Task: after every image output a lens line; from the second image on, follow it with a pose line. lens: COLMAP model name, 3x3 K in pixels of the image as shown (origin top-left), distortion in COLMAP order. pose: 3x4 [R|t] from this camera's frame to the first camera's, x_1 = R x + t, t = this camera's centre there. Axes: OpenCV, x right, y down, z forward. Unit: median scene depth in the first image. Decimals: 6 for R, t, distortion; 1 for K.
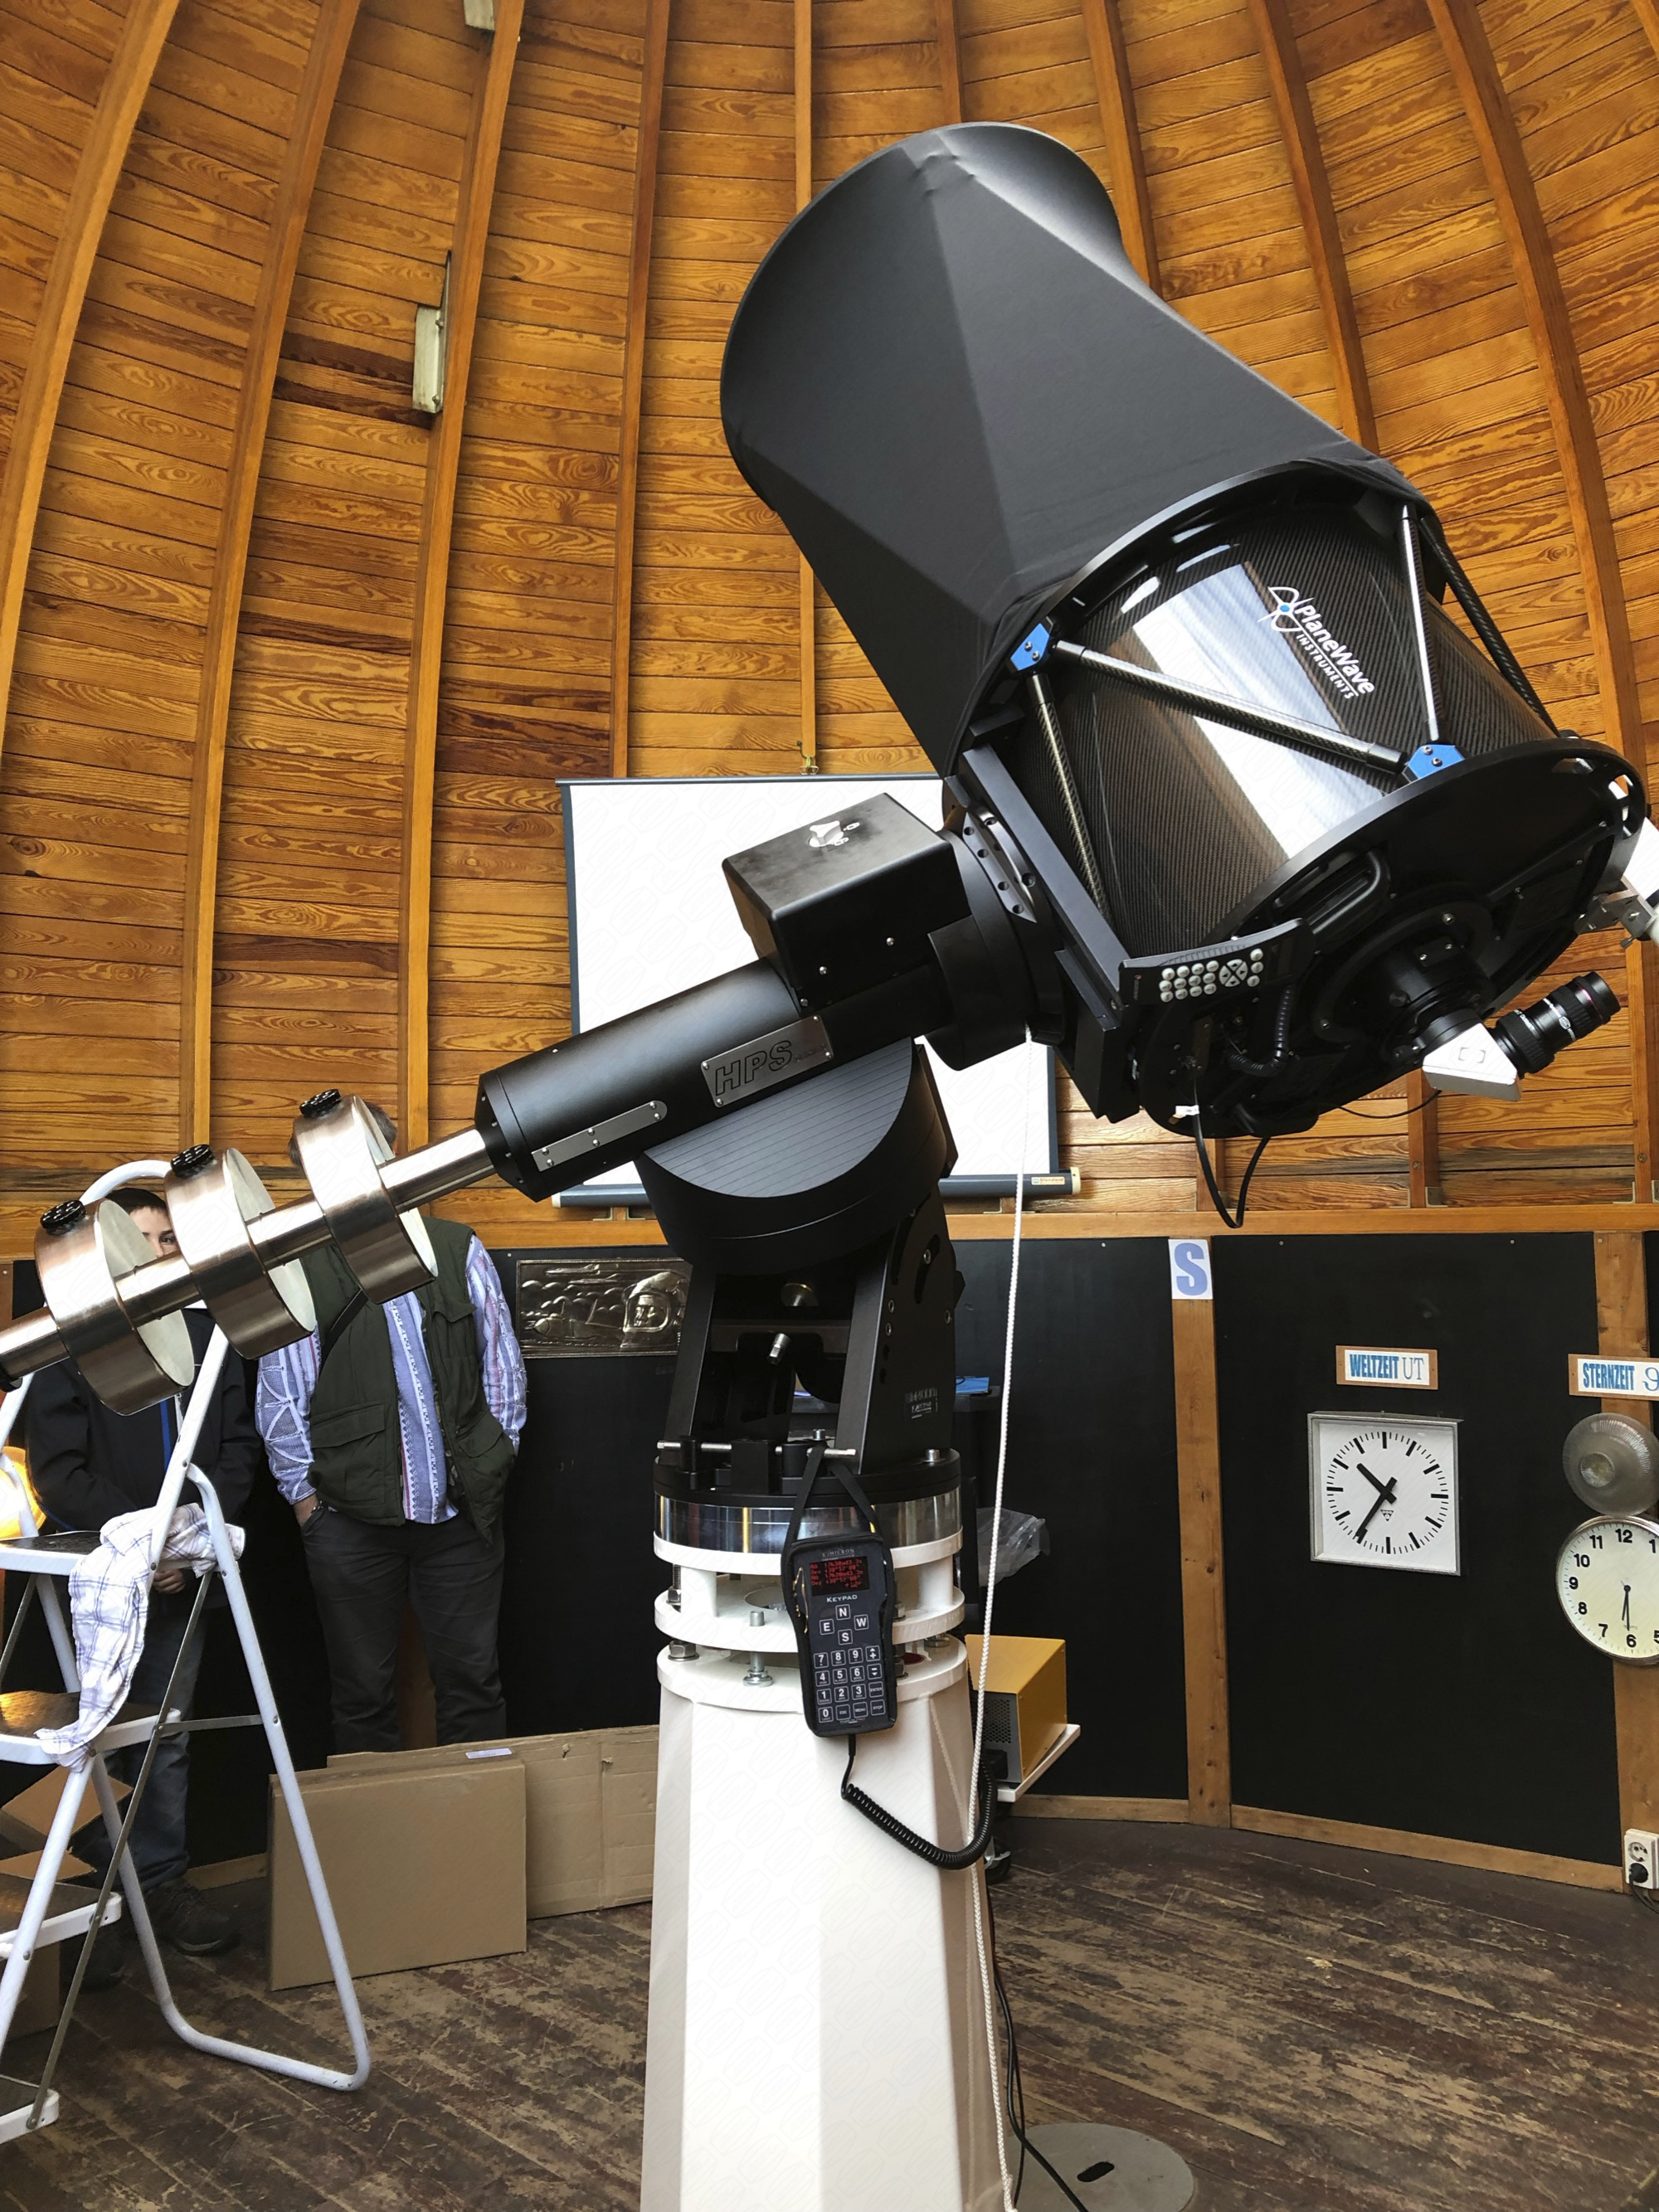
lens RADIAL K [[1782.6, 0, 838.1], [0, 1782.6, 1101.0], [0, 0, 1]] dist [-0.008584, 0.011741]
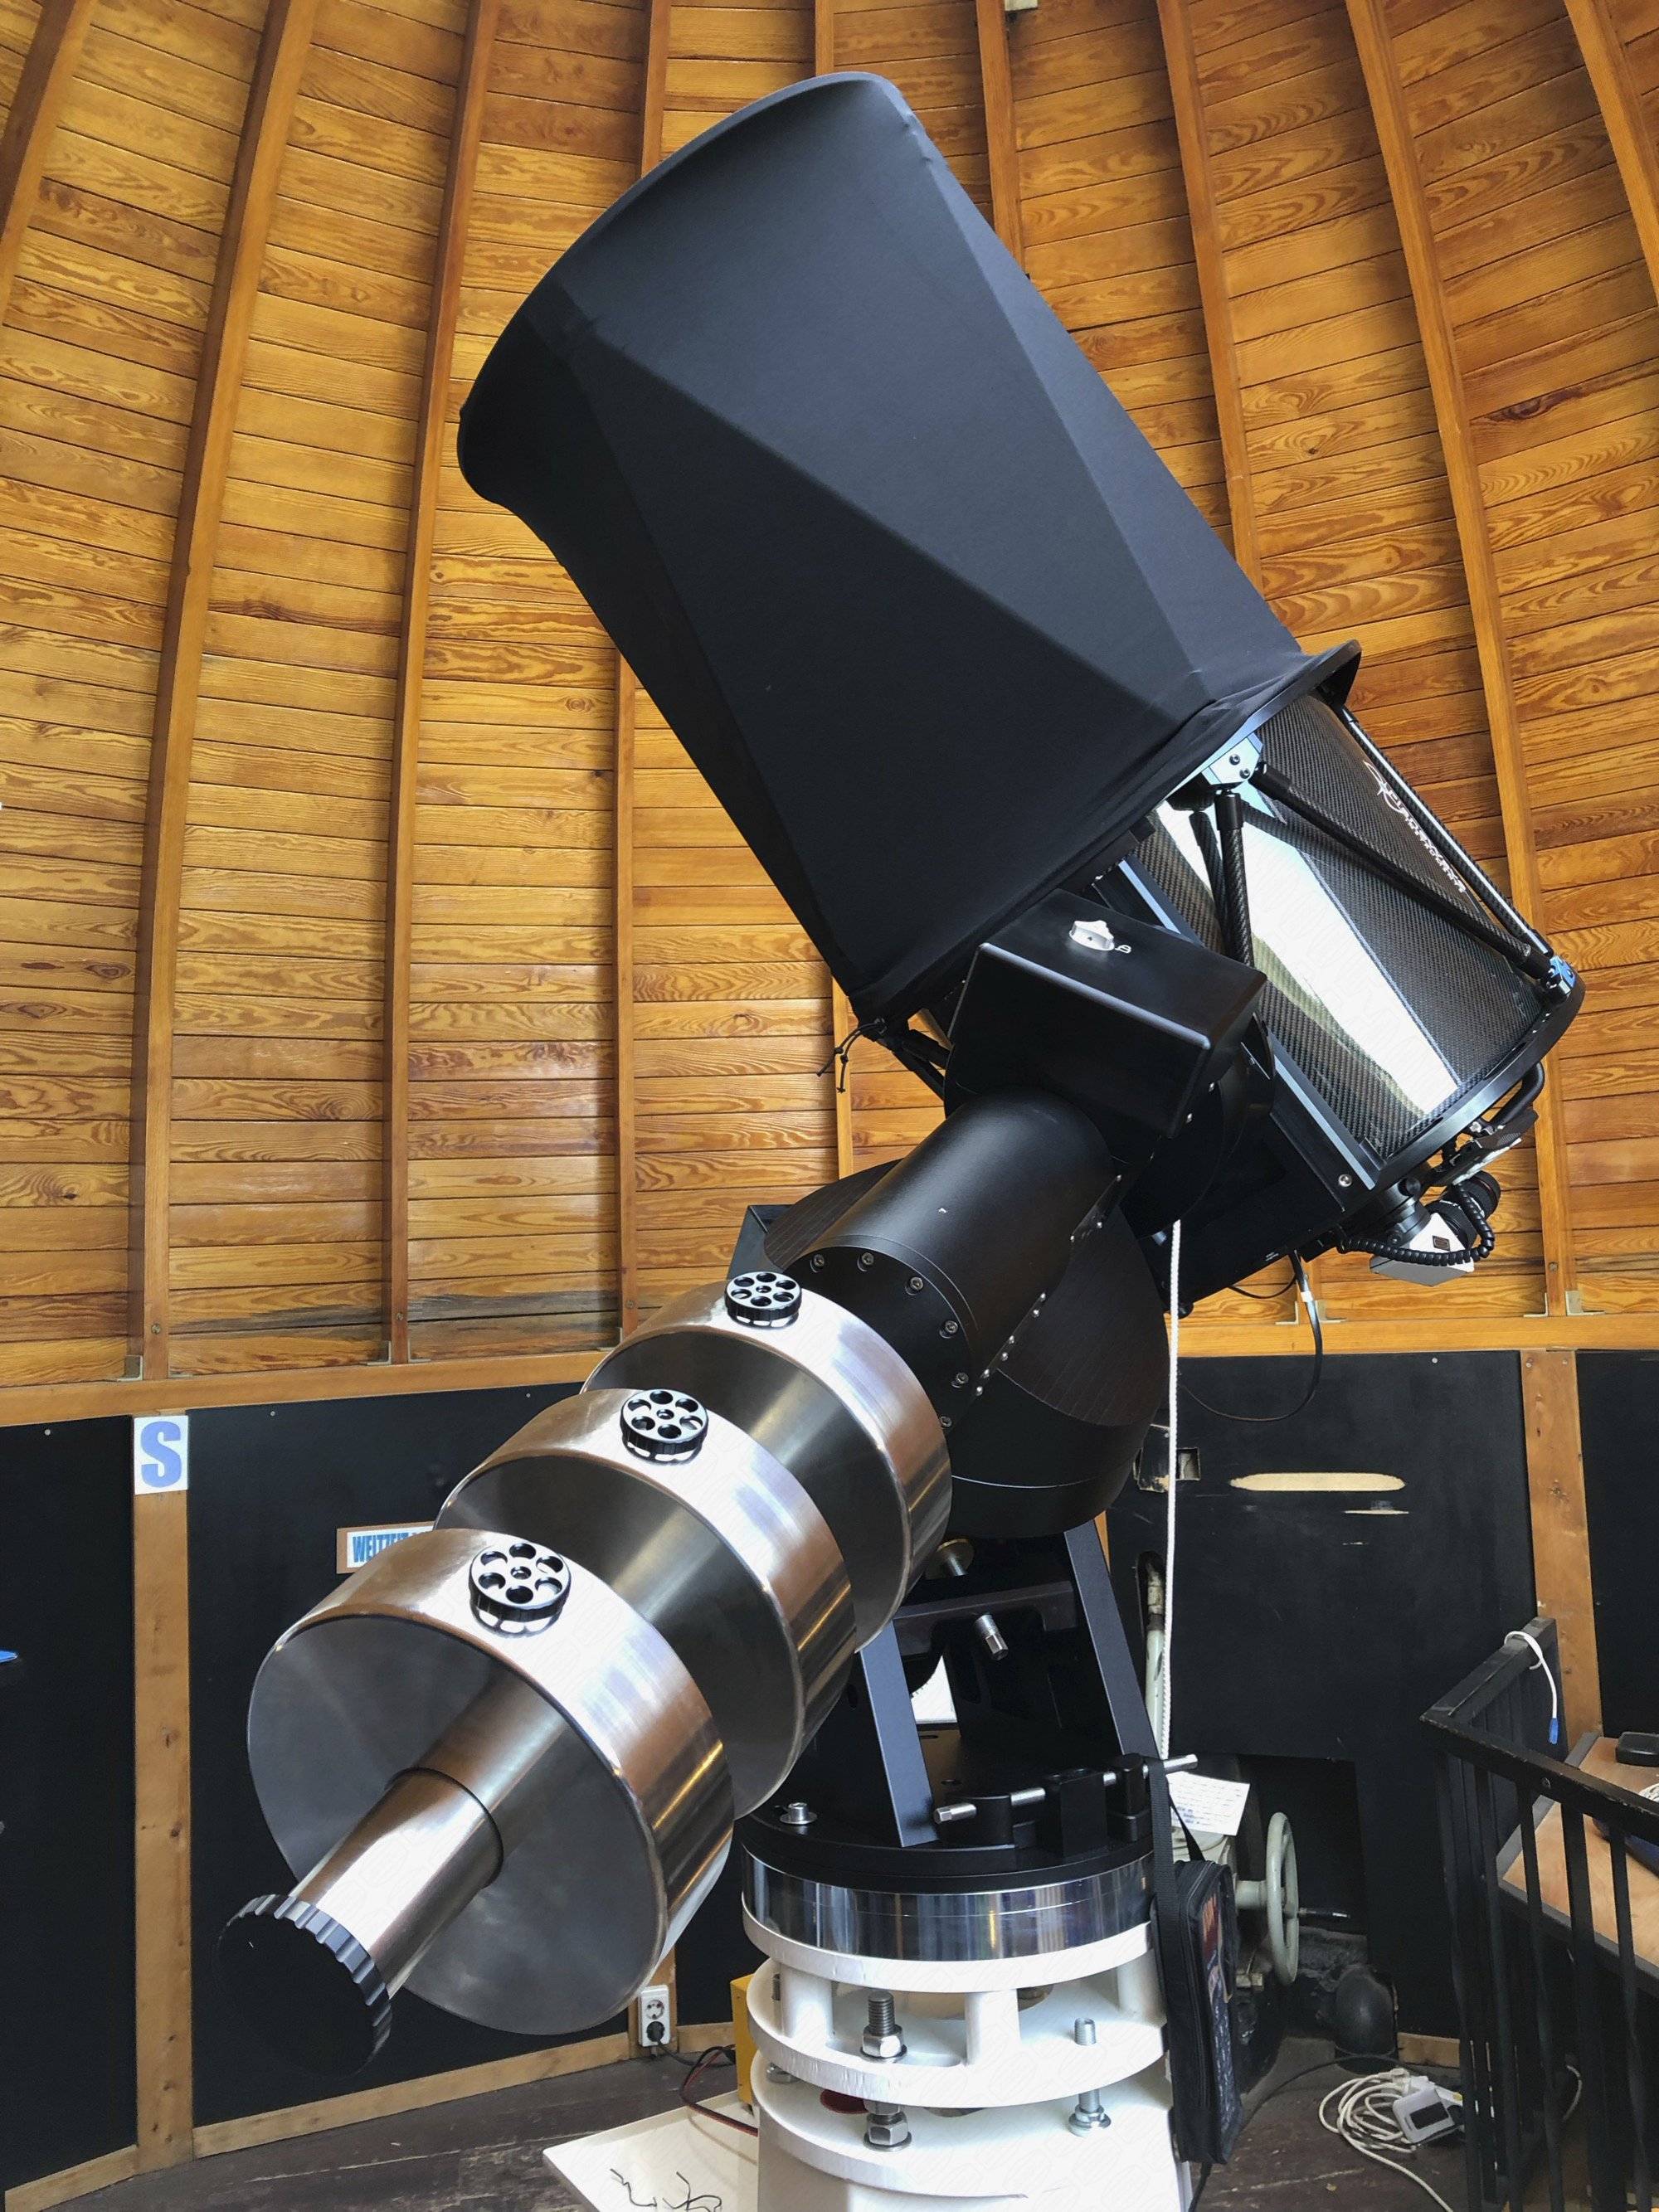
lens RADIAL K [[1779.9, 0, 830.7], [0, 1779.9, 1095.0], [0, 0, 1]] dist [0.009985, -0.008207]
pose [[0.585221, 0.072721, 0.807606, -0.316201], [-0.012569, 0.996664, -0.080637, -0.006811], [-0.810776, 0.037040, 0.584183, 0.306192]]
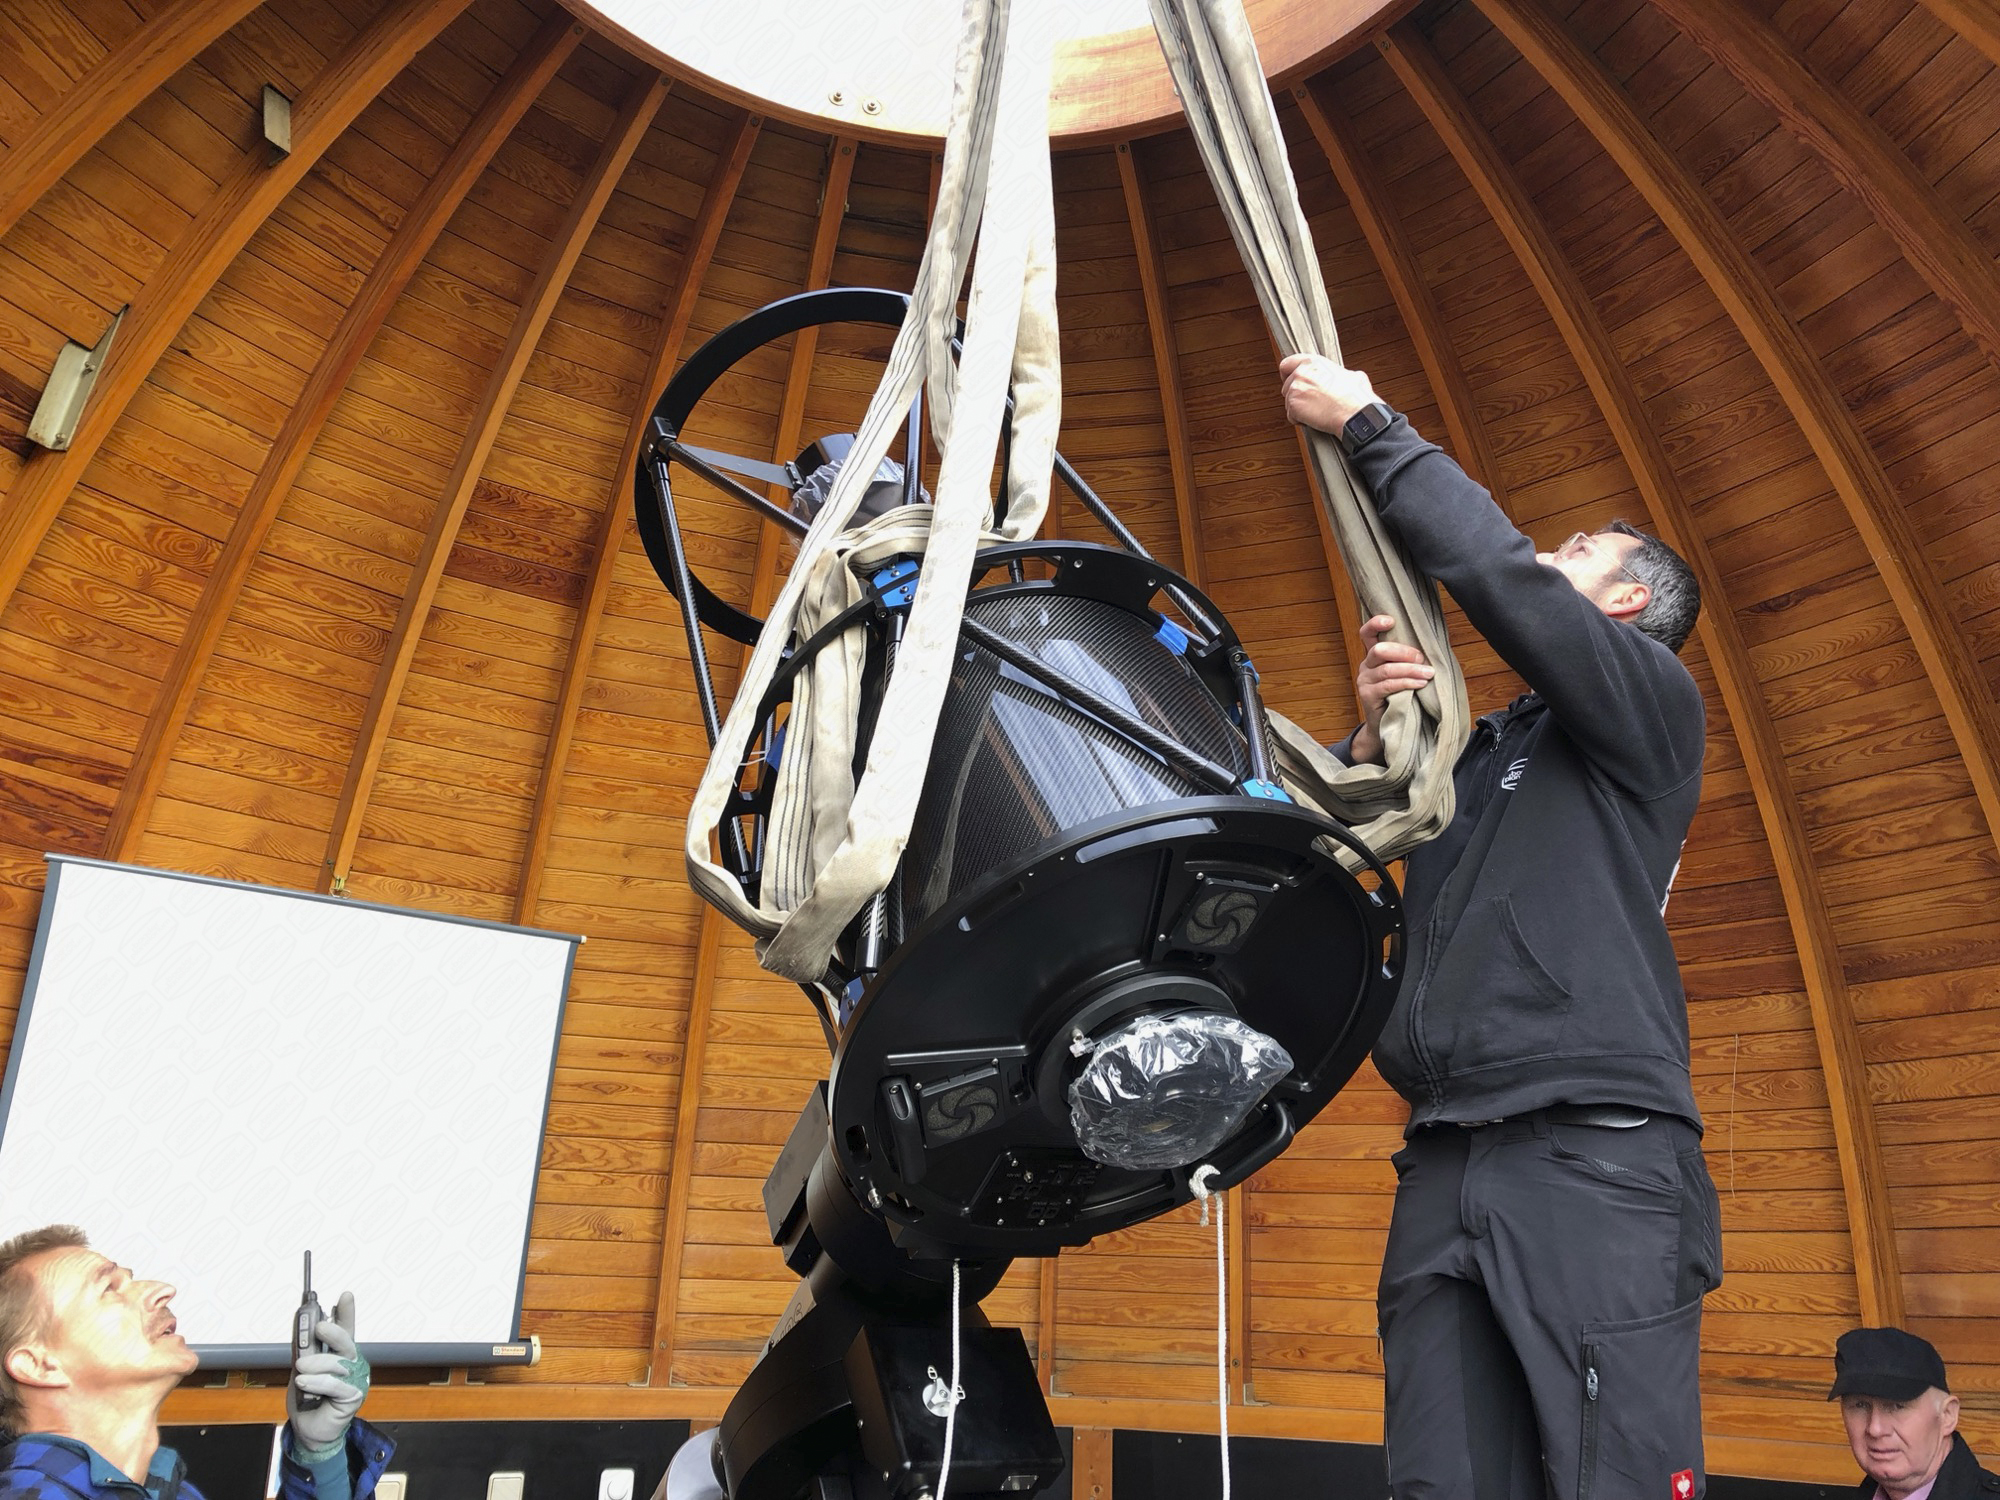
lens RADIAL K [[1609.2, 0, 1000.0], [0, 1609.2, 750.0], [0, 0, 1]] dist [0.009985, -0.008207]
pose [[0.802254, 0.230738, 0.550589, -0.268648], [-0.077727, 0.954808, -0.286881, -0.042400], [-0.591901, 0.187356, 0.783933, 0.098513]]
